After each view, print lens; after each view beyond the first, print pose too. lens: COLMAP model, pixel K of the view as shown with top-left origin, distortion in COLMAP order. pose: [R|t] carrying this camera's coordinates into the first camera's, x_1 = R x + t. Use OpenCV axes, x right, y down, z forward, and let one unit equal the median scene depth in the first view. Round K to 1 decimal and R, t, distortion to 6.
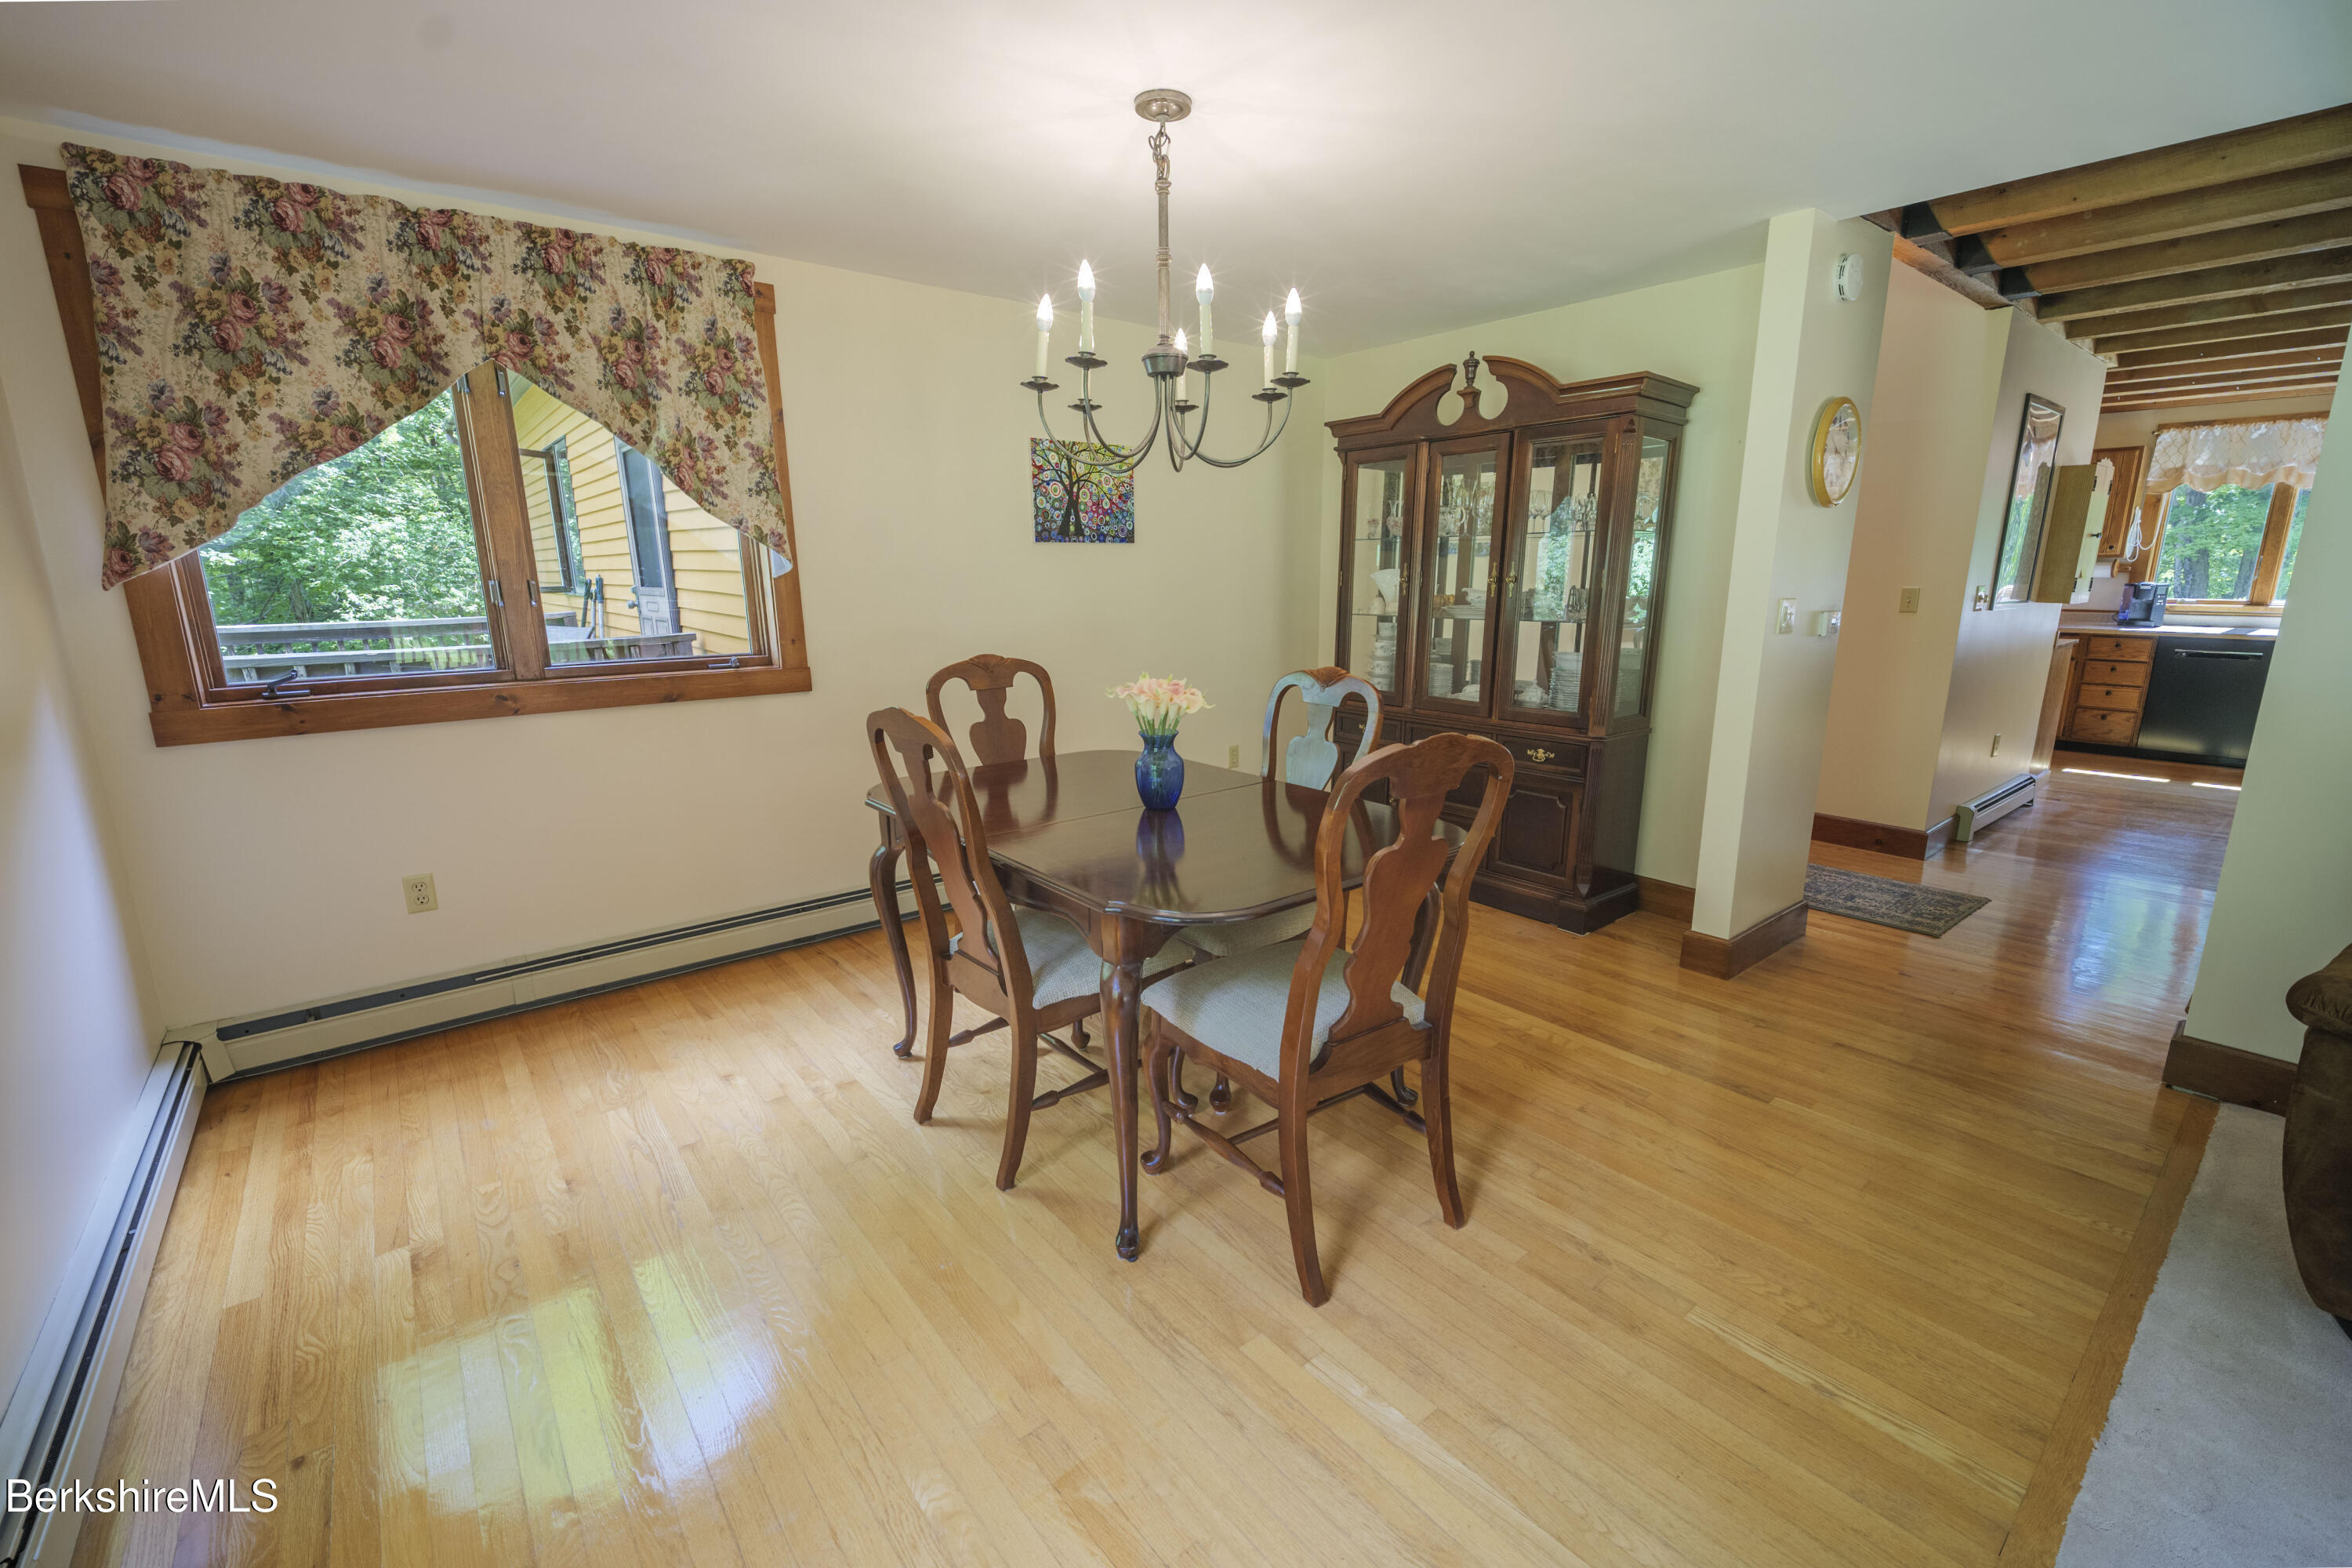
lens RADIAL K [[973.9, 0, 1168.2], [0, 973.9, 787.3], [0, 0, 1]] dist [0.011403, -0.004623]
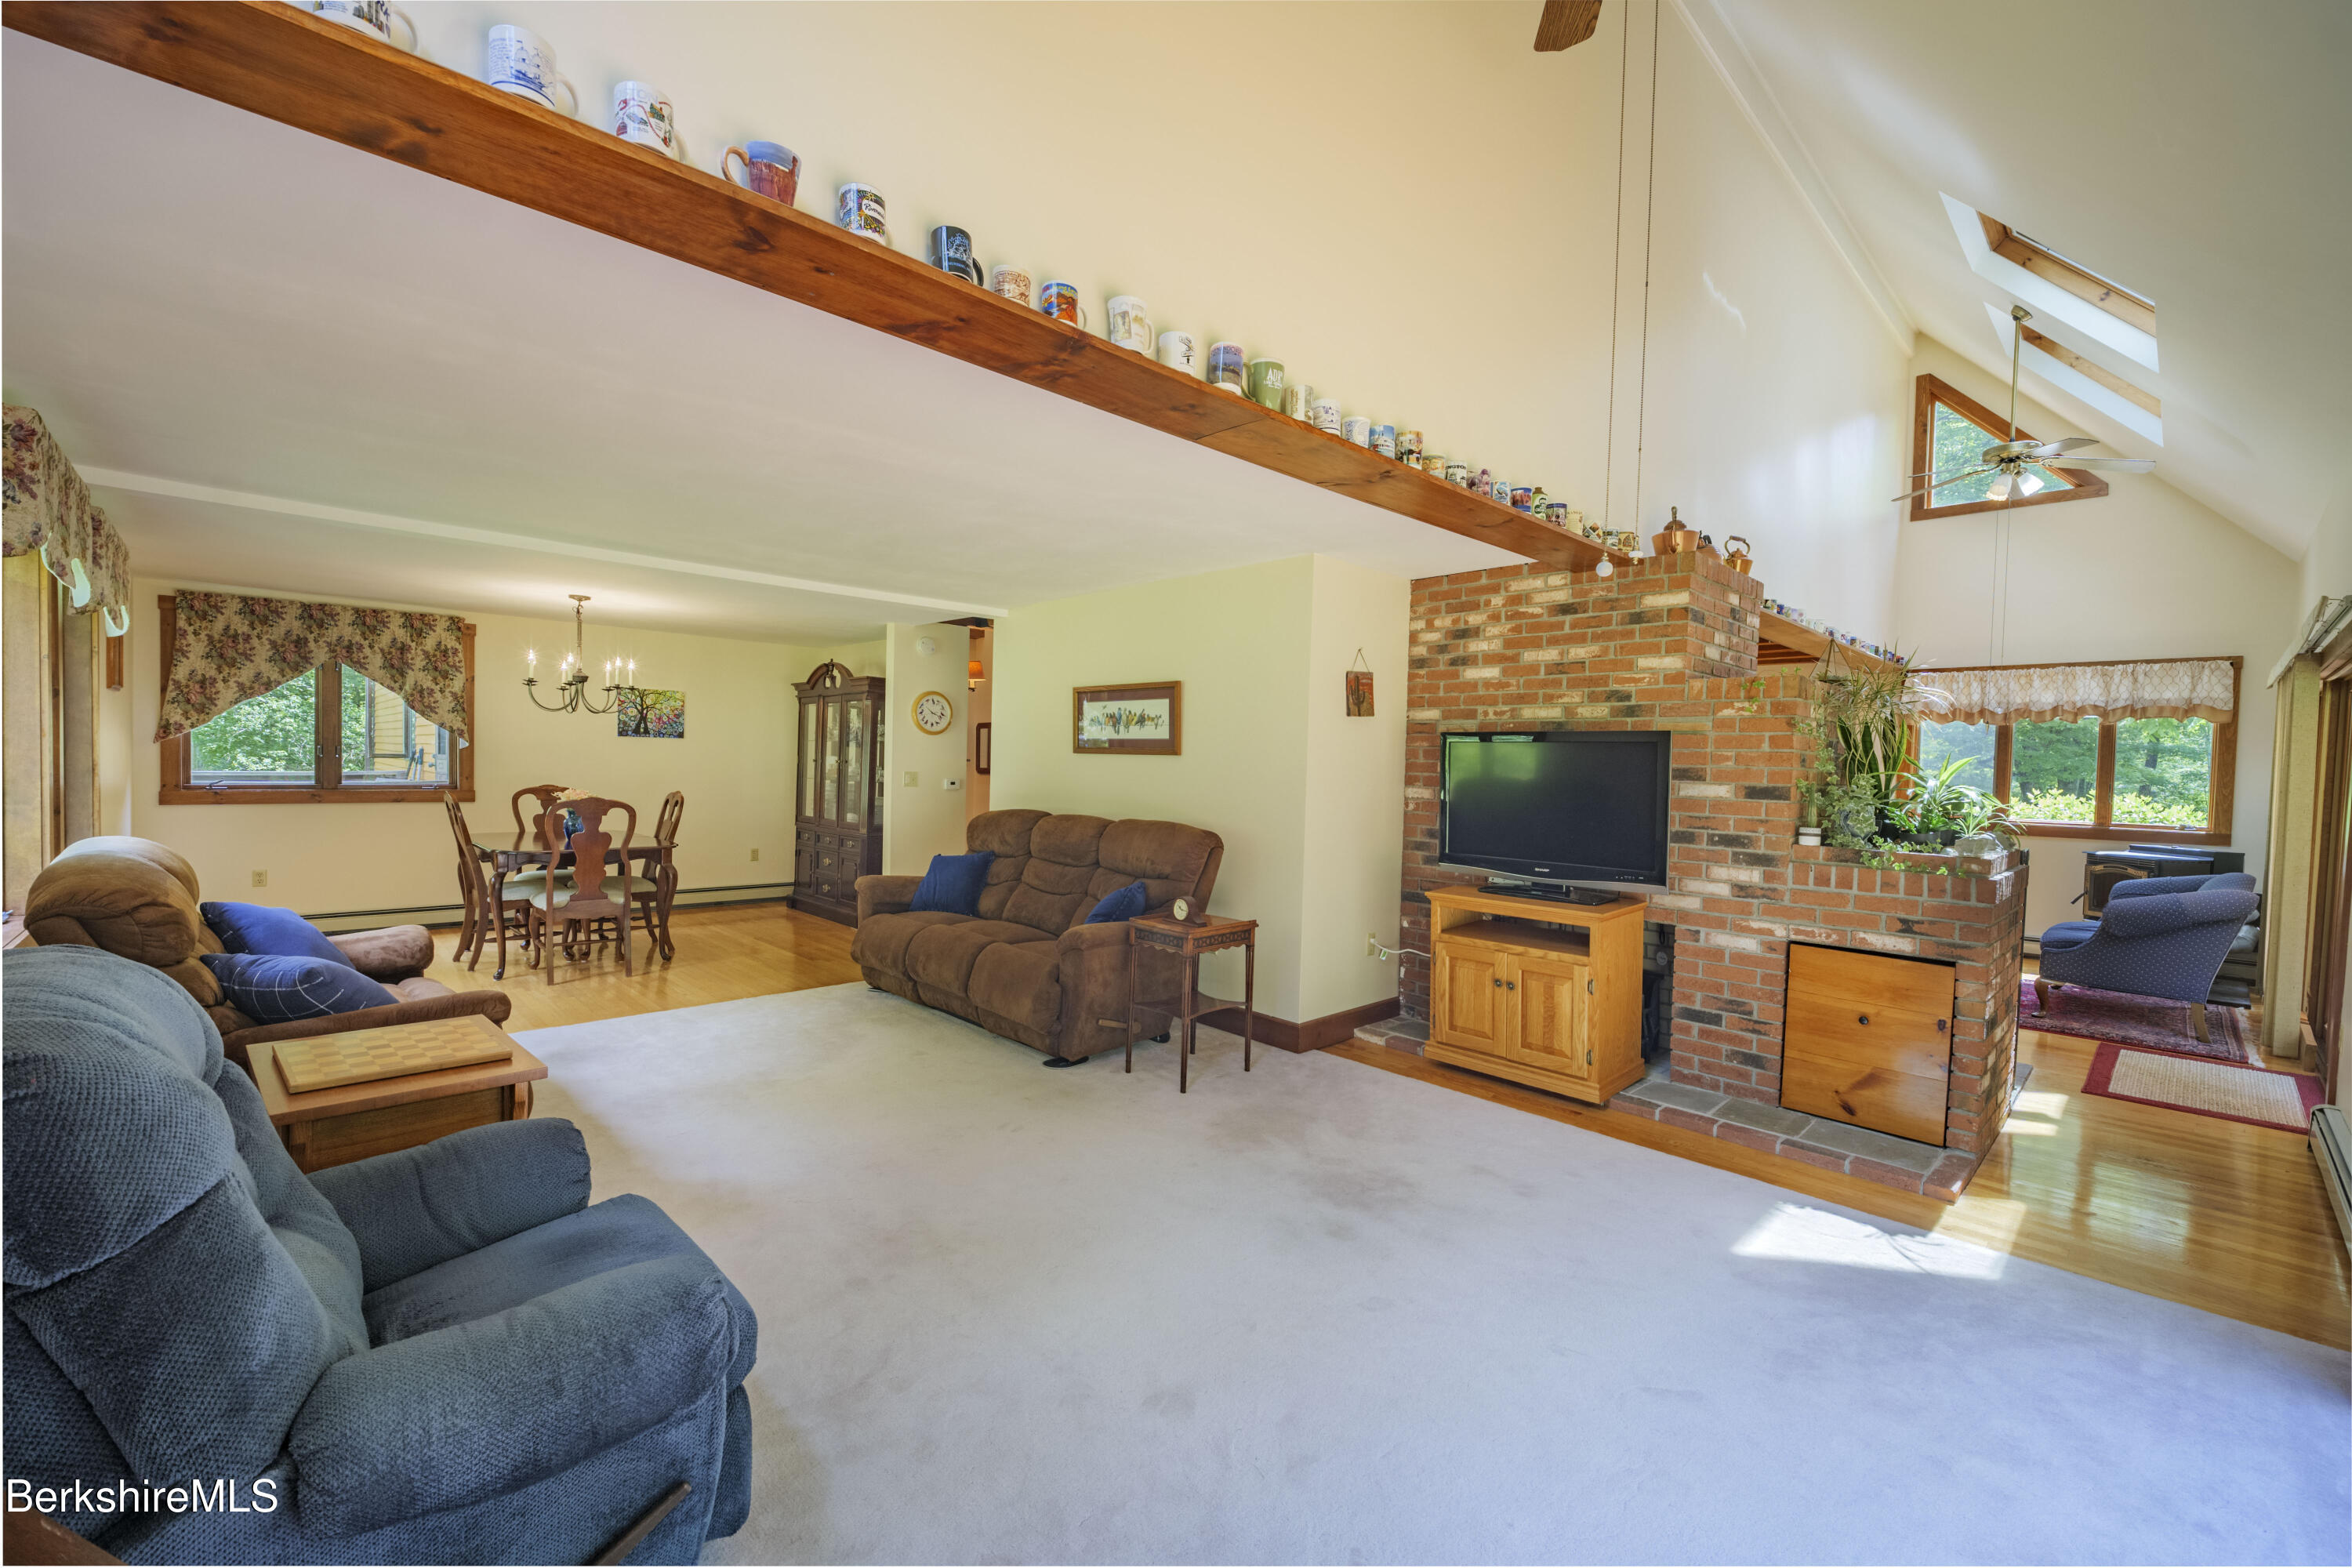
lens RADIAL K [[973.9, 0, 1171.7], [0, 973.9, 791.1], [0, 0, 1]] dist [0.011403, -0.004623]
pose [[0.996569, 0.030301, 0.077014, 1.183195], [-0.015048, 0.981396, -0.191402, 0.318921], [-0.081381, 0.189586, 0.978486, -1.459293]]
